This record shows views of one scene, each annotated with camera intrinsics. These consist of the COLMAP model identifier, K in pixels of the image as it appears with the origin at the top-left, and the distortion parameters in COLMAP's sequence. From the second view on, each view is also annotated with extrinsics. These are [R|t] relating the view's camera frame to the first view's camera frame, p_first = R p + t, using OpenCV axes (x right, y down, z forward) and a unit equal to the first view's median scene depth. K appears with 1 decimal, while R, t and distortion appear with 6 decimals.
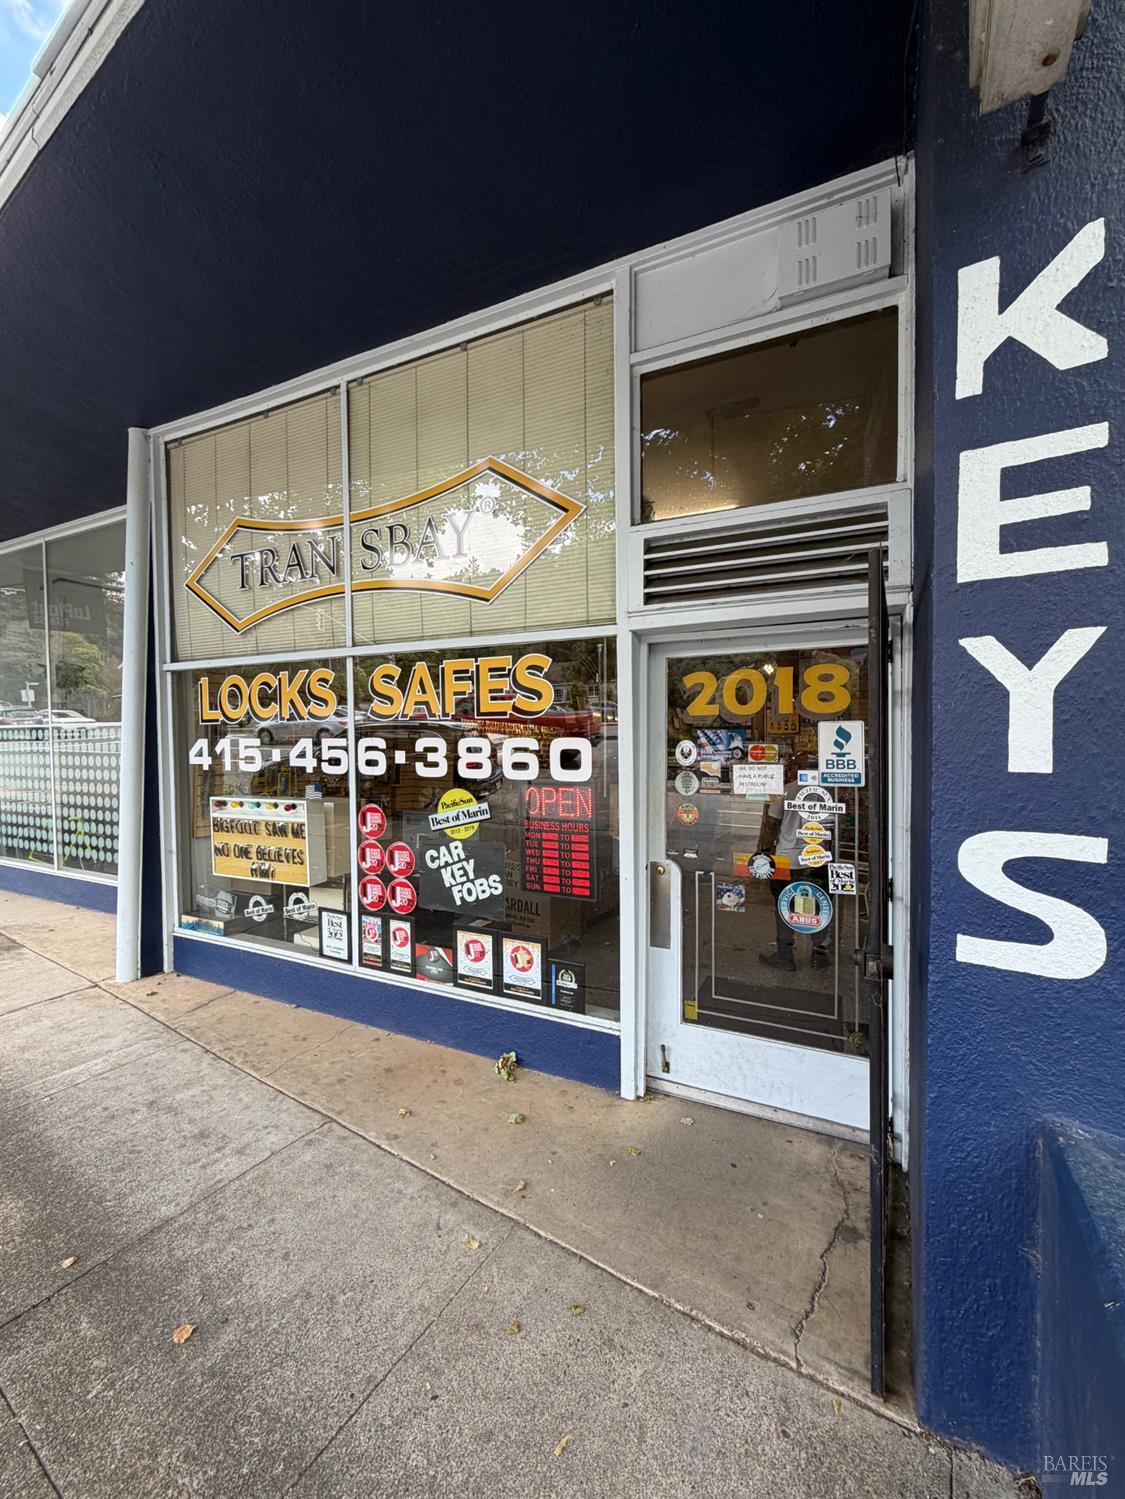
lens RADIAL K [[599.1, 0, 563.8], [0, 599.1, 741.7], [0, 0, 1]] dist [0.000888, 0.000036]
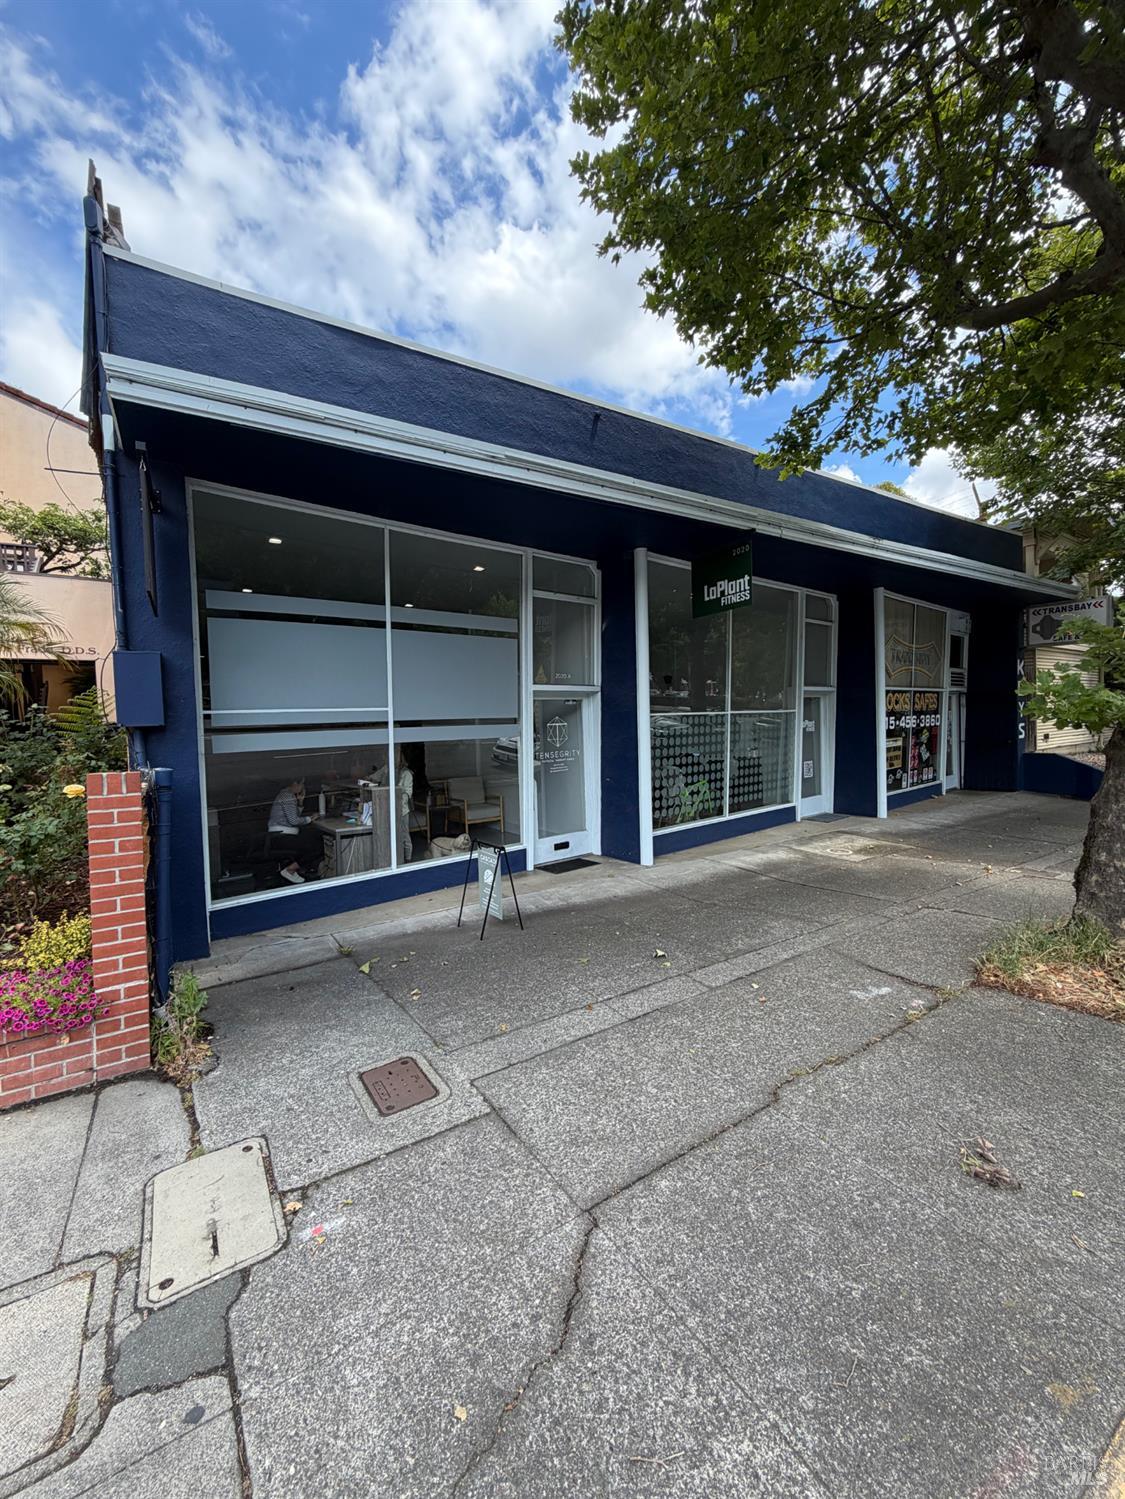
lens RADIAL K [[599.1, 0, 566.4], [0, 599.1, 741.1], [0, 0, 1]] dist [0.000888, 0.000036]
pose [[0.406834, -0.049933, 0.912137, -4.280155], [0.021816, 0.998751, 0.044944, -0.058984], [-0.913242, 0.001615, 0.407415, 1.469749]]
